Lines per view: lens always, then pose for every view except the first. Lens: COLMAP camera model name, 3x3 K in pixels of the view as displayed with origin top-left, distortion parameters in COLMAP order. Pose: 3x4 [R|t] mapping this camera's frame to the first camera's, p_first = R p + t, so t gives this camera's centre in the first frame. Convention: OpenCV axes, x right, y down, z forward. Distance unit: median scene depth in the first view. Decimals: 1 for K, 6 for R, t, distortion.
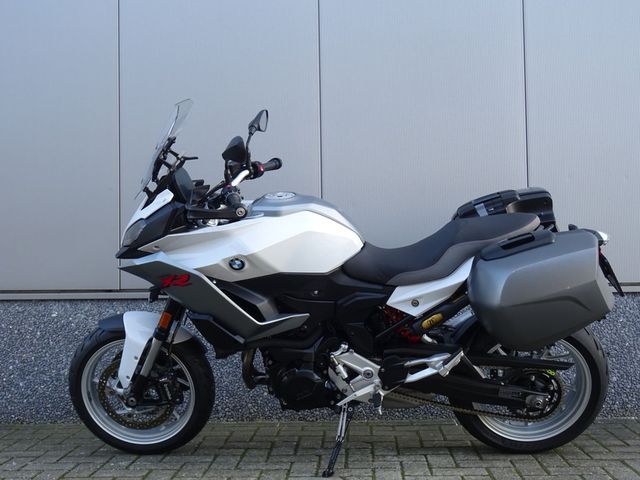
lens RADIAL K [[805.6, 0, 318.2], [0, 805.6, 235.5], [0, 0, 1]] dist [-0.096268, 0.000000]
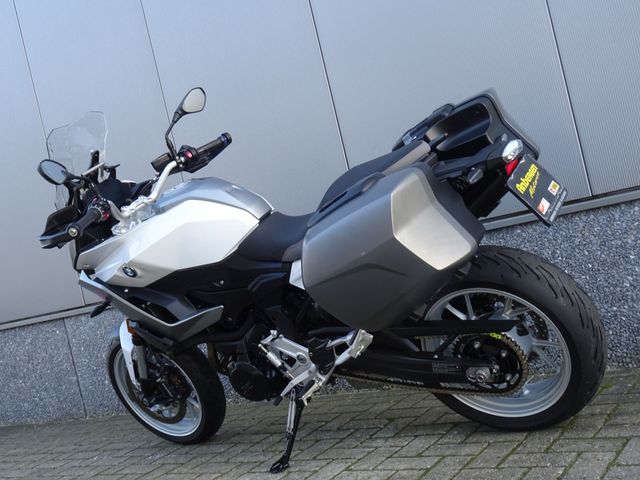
lens RADIAL K [[805.6, 0, 322.8], [0, 805.6, 243.0], [0, 0, 1]] dist [-0.096268, 0.000000]
pose [[0.824234, -0.172010, -0.539491, 0.594876], [0.237031, 0.970064, 0.052842, 0.004990], [0.514252, -0.171431, 0.840331, 0.283475]]
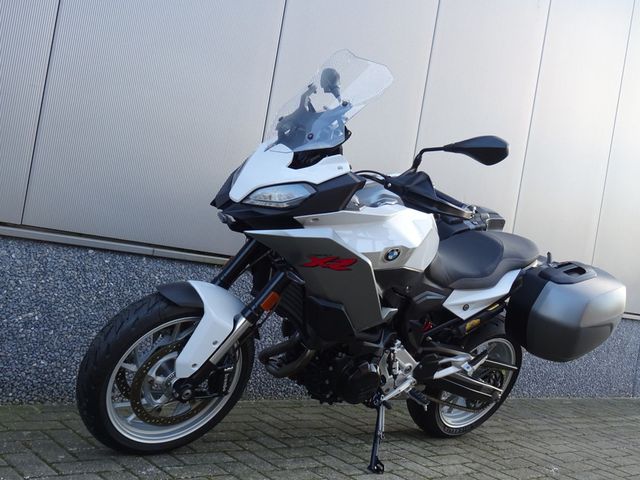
lens RADIAL K [[805.6, 0, 321.1], [0, 805.6, 239.0], [0, 0, 1]] dist [-0.096268, 0.000000]
pose [[0.694001, 0.136944, 0.706830, -0.761035], [-0.200481, 0.979672, 0.007037, 0.026044], [-0.691498, -0.146589, 0.707348, 0.388787]]
